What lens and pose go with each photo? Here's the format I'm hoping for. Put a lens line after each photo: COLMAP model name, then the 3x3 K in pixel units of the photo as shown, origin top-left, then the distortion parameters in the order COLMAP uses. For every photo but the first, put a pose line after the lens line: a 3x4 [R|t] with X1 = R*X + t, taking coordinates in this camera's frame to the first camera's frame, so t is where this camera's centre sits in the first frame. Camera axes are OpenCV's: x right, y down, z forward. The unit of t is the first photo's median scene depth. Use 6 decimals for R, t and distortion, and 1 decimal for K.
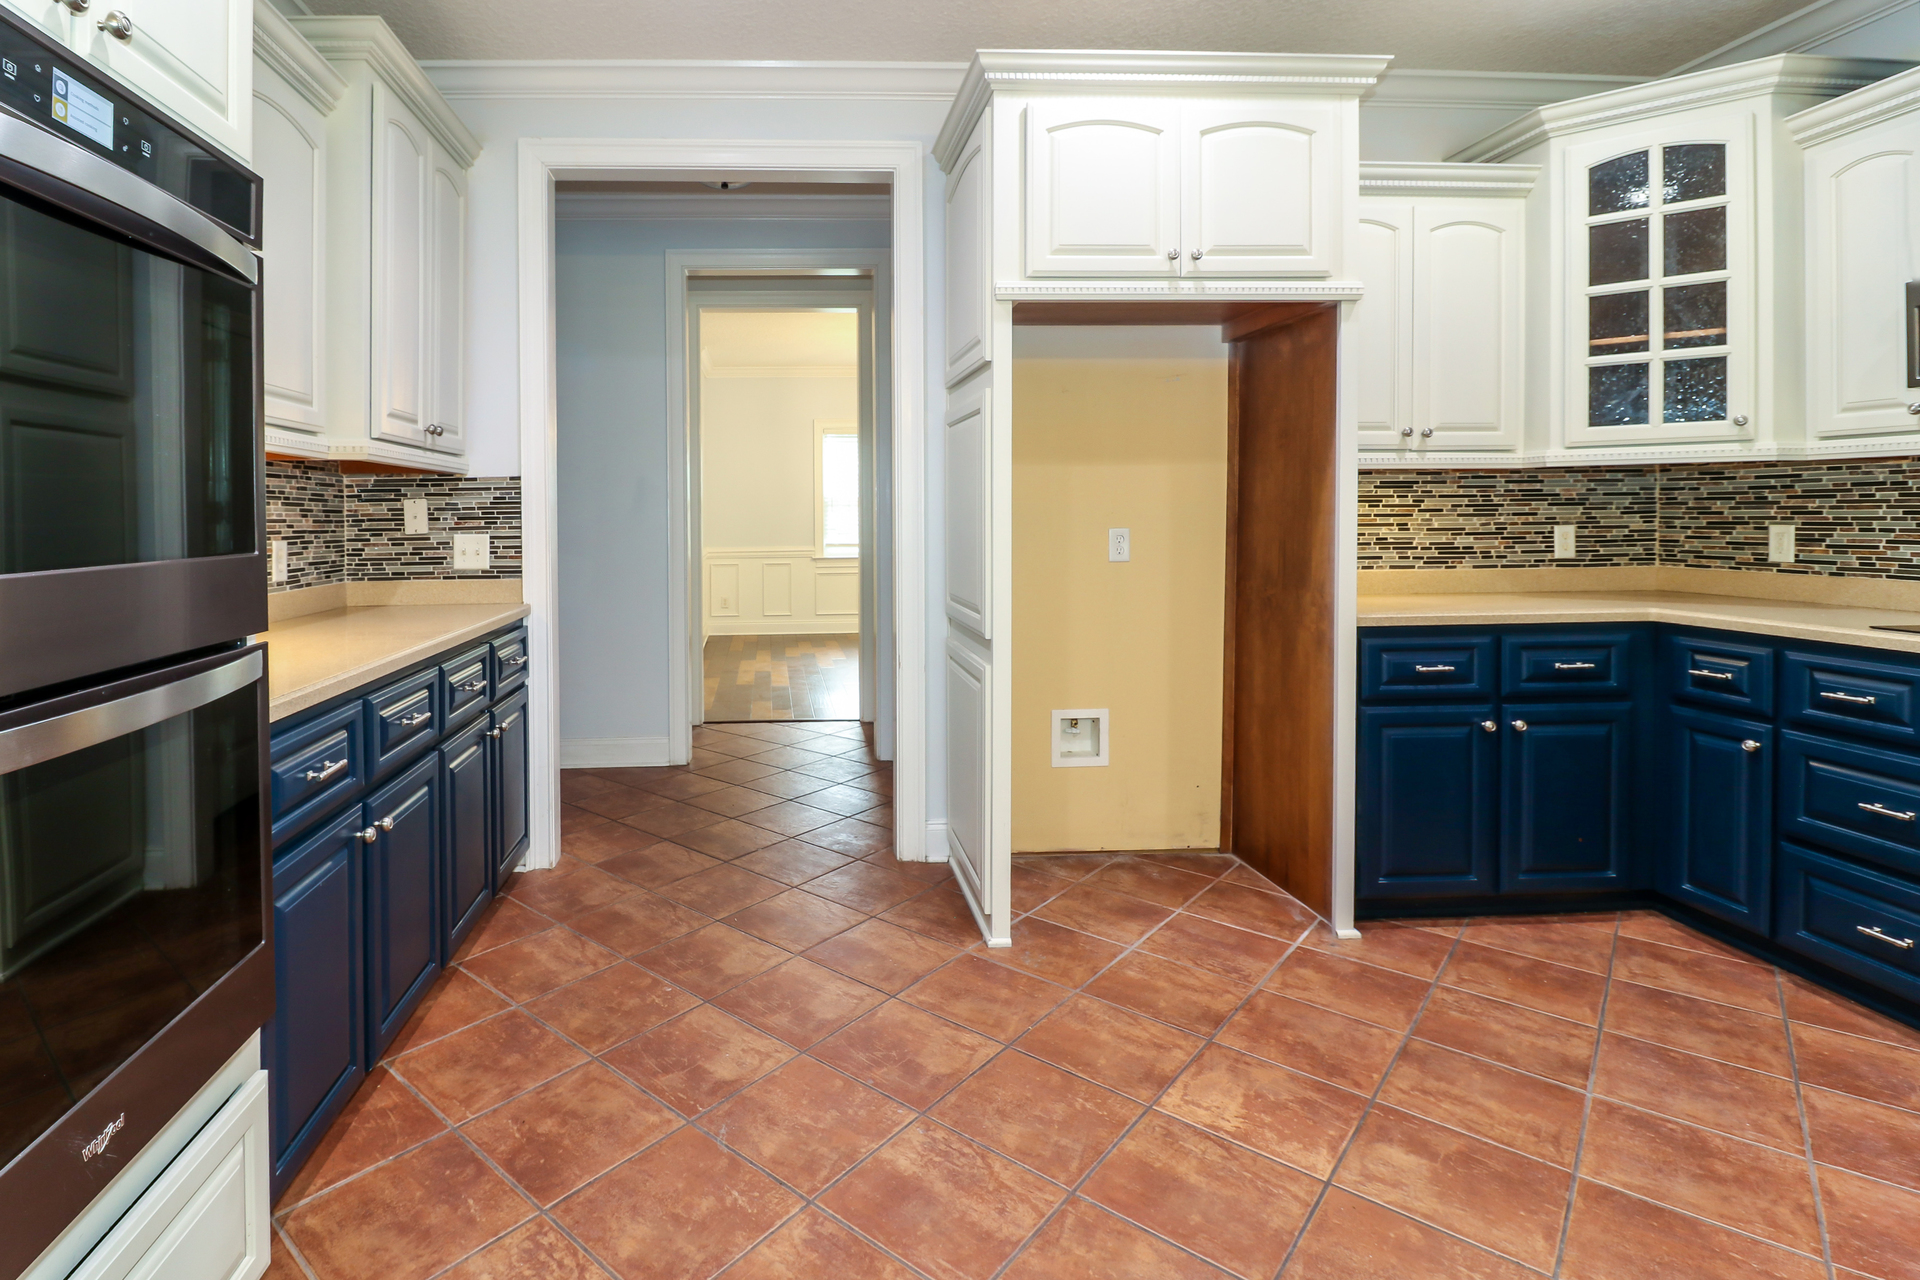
lens RADIAL K [[931.7, 0, 956.5], [0, 931.7, 662.0], [0, 0, 1]] dist [0.000056, 0.014970]
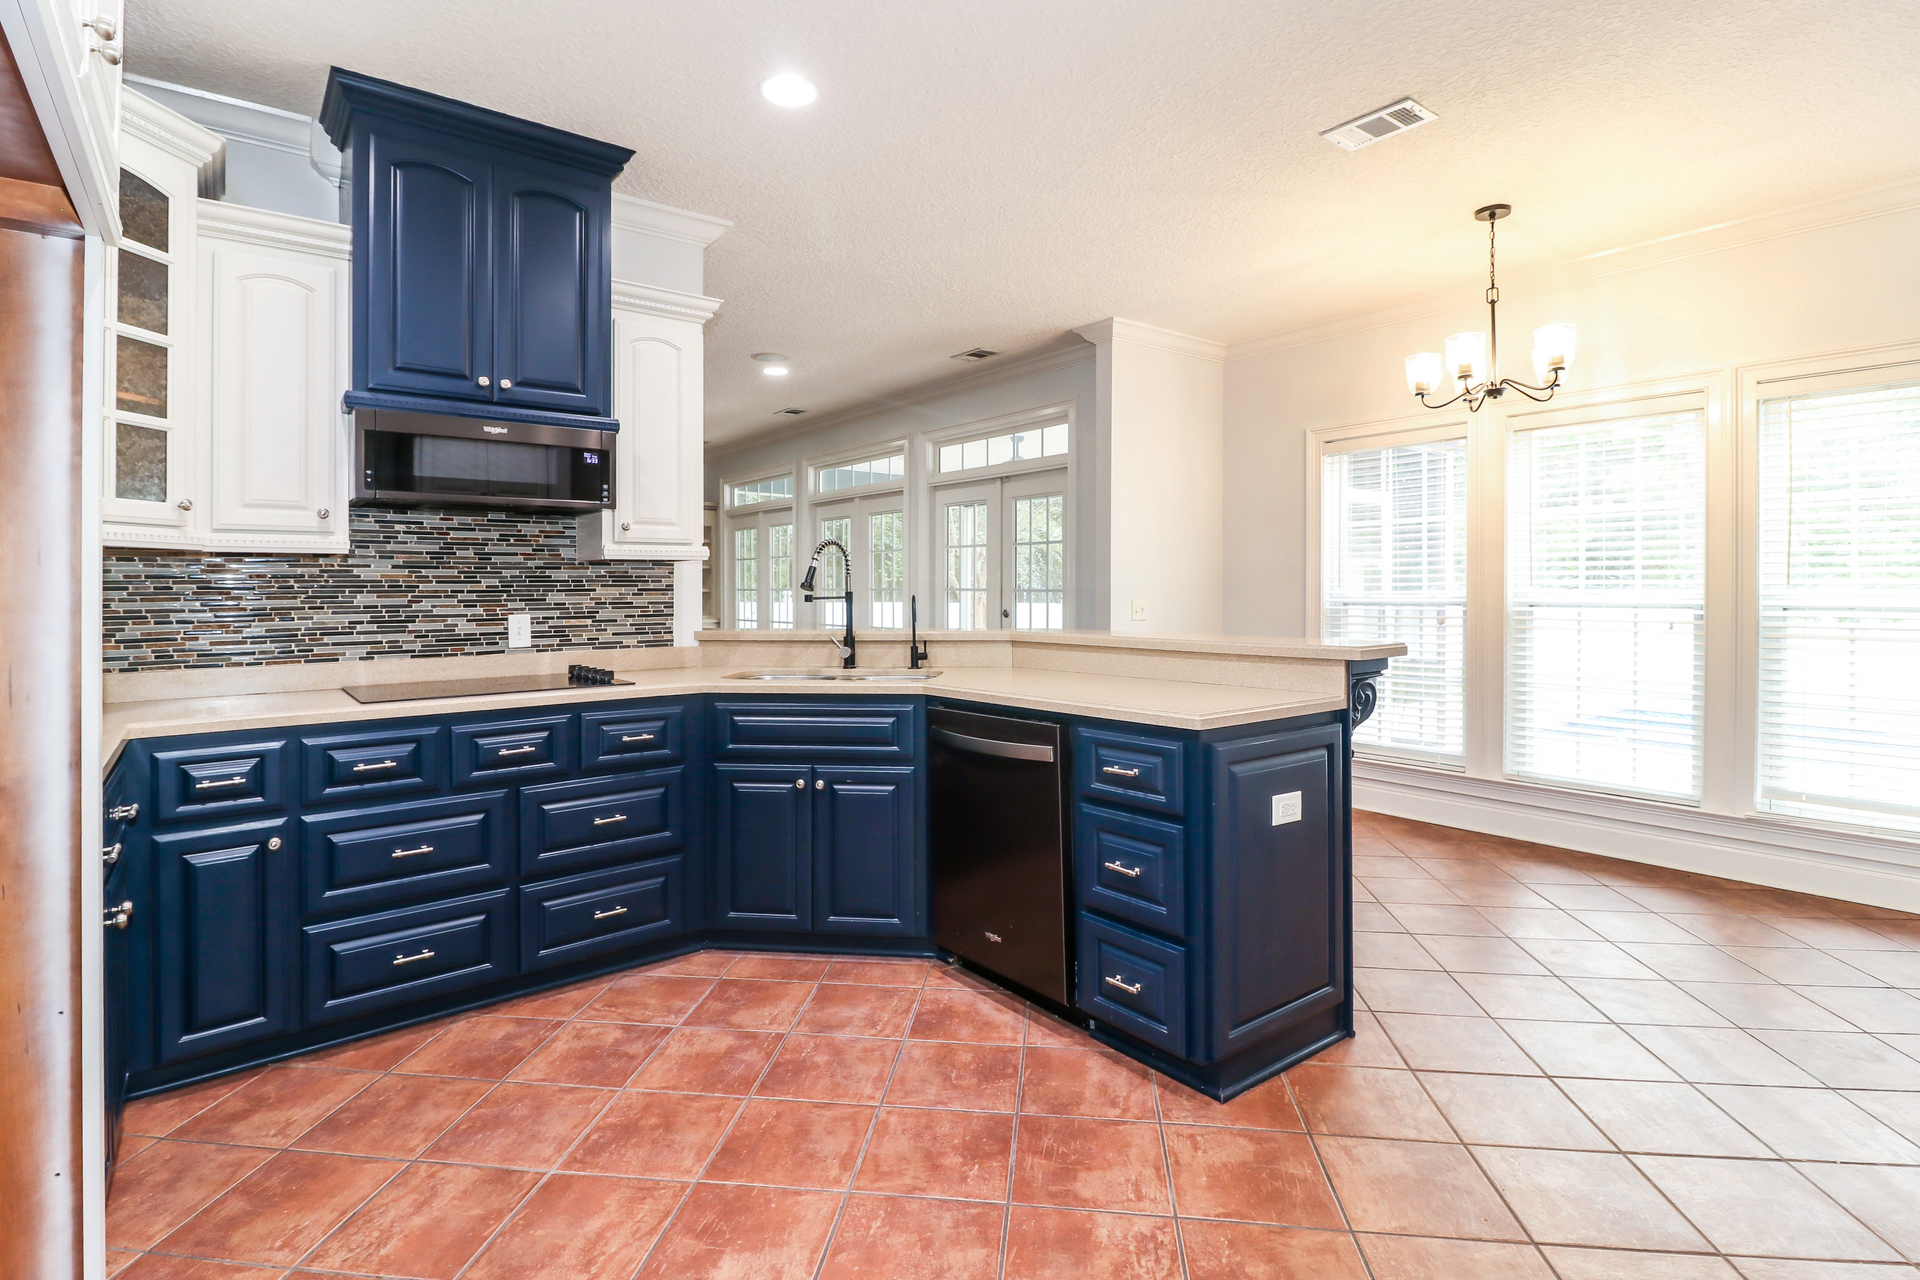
lens RADIAL K [[931.7, 0, 956.5], [0, 931.7, 662.0], [0, 0, 1]] dist [0.000056, 0.014970]
pose [[-0.450805, -0.072304, 0.889689, -0.329823], [0.151195, 0.976127, 0.155939, -0.146175], [-0.879724, 0.204815, -0.429111, 0.803844]]
